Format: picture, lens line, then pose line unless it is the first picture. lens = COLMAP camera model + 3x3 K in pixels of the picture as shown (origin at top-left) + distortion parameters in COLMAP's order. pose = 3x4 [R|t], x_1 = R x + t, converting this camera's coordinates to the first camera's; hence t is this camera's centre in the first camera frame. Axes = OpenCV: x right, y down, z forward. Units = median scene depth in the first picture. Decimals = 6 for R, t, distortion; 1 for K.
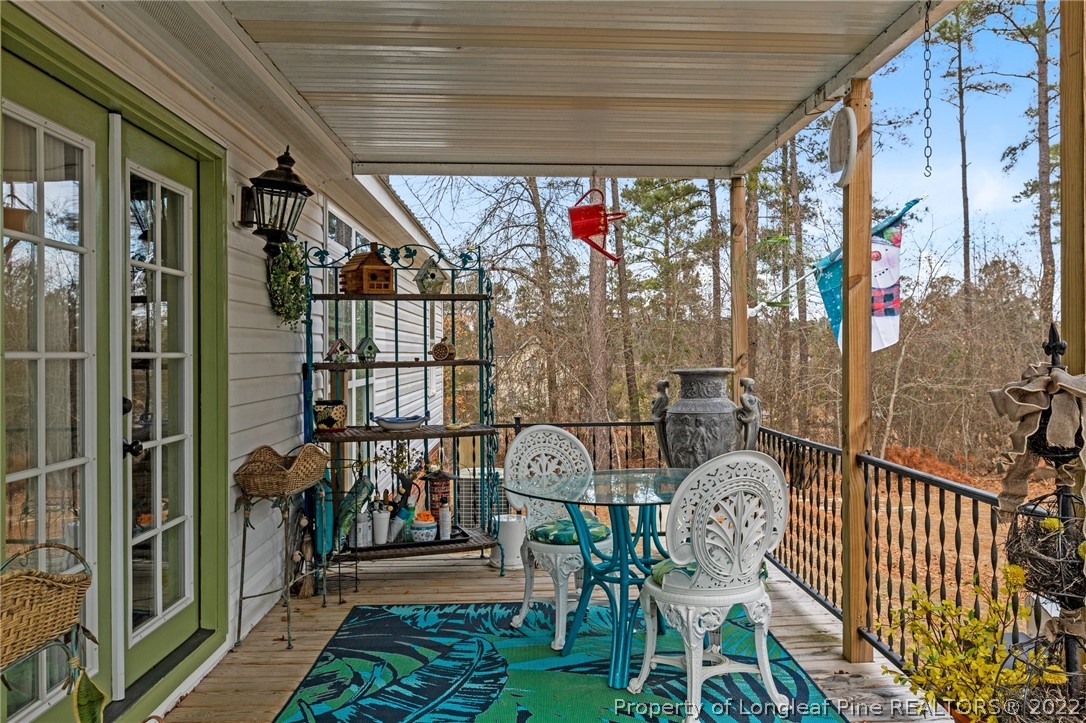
lens RADIAL K [[857.6, 0, 548.1], [0, 857.6, 351.4], [0, 0, 1]] dist [0.001577, -0.000767]
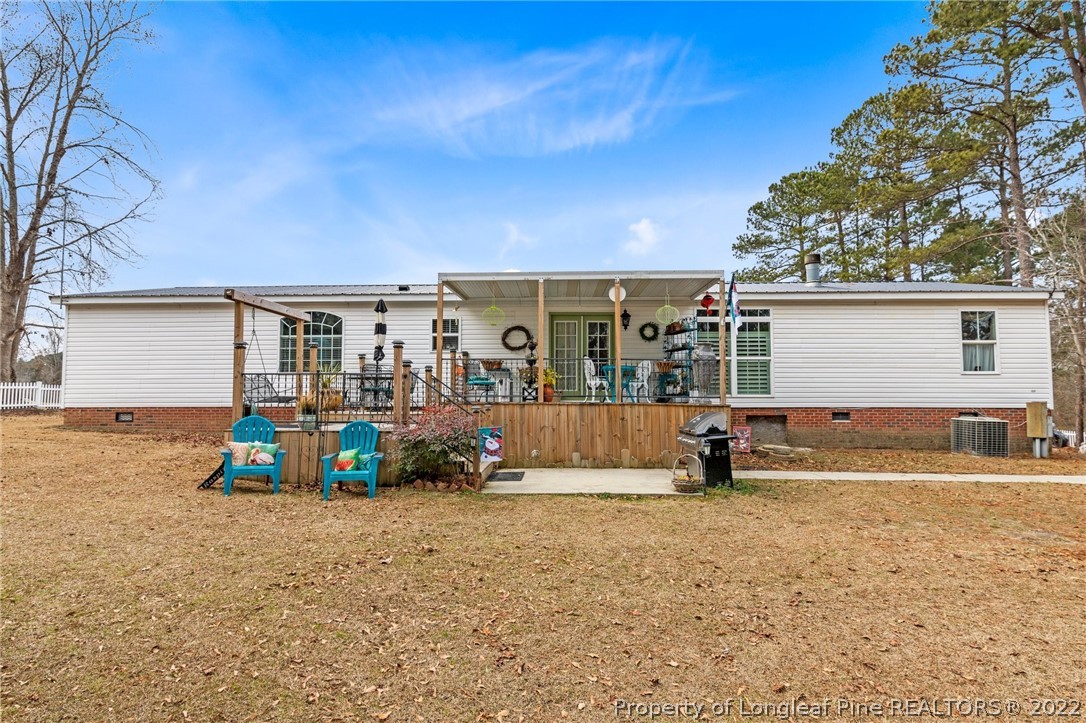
lens RADIAL K [[558.4, 0, 537.2], [0, 558.4, 366.1], [0, 0, 1]] dist [0.000526, -0.000029]
pose [[-0.073554, -0.058272, -0.995587, 3.073409], [-0.002909, 0.998300, -0.058216, 0.309228], [0.997287, -0.001386, -0.073599, 0.707563]]
